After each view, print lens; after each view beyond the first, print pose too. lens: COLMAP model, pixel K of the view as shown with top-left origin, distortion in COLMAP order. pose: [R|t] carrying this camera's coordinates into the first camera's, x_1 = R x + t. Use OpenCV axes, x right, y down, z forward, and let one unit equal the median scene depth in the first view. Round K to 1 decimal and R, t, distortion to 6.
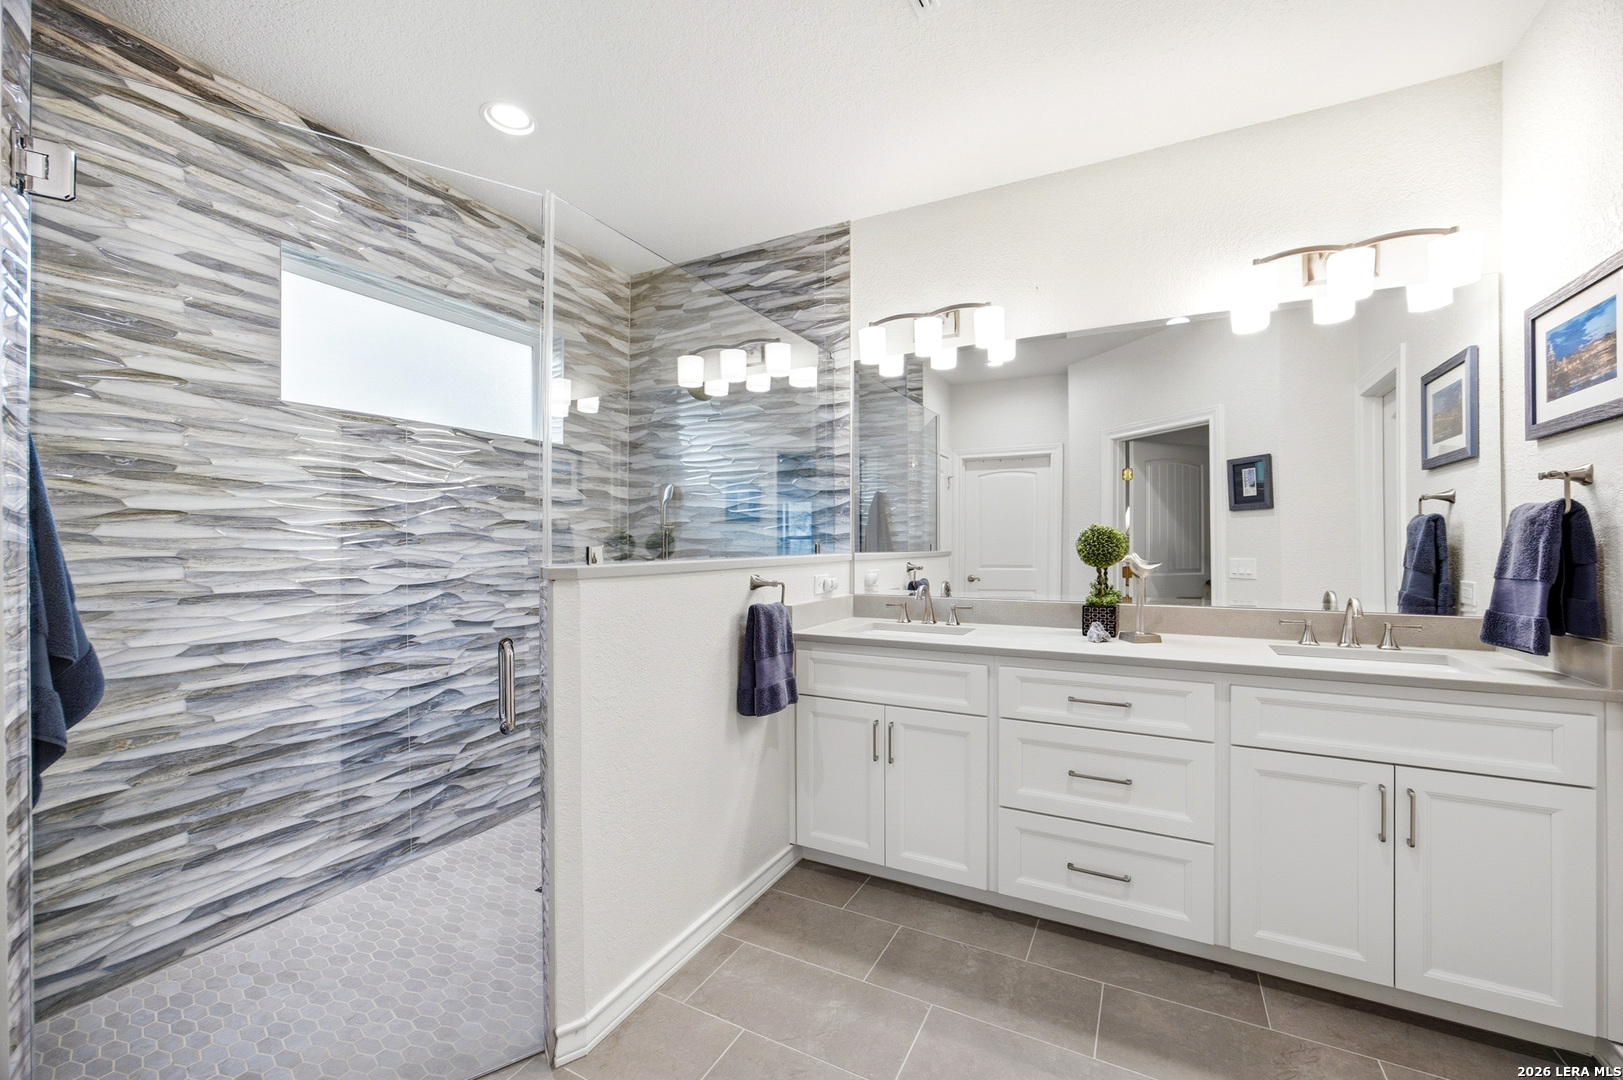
lens RADIAL K [[668.9, 0, 811.5], [0, 668.9, 540.0], [0, 0, 1]] dist [0.001515, 0.000635]
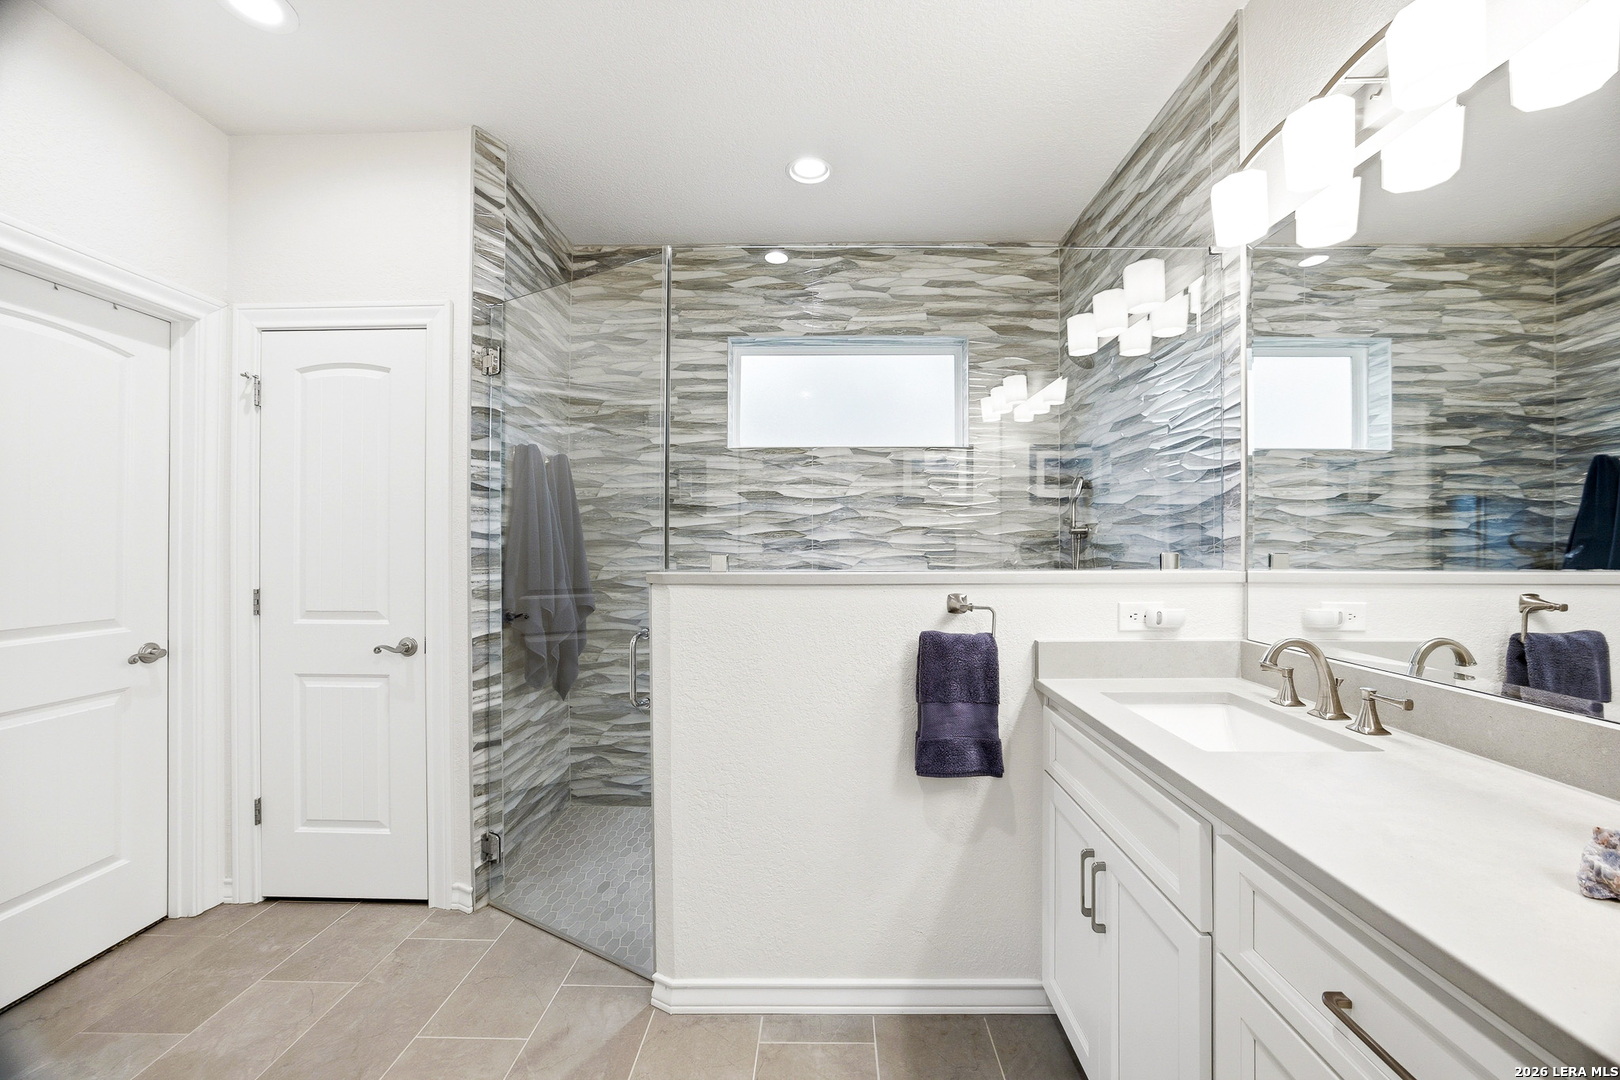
lens RADIAL K [[641.8, 0, 810.0], [0, 641.8, 540.0], [0, 0, 1]] dist [-0.030667, 0.000180]
pose [[0.440260, -0.004481, -0.897859, 0.475920], [-0.001046, 0.999984, -0.005503, -0.003861], [0.897870, 0.003362, 0.440248, 0.508618]]
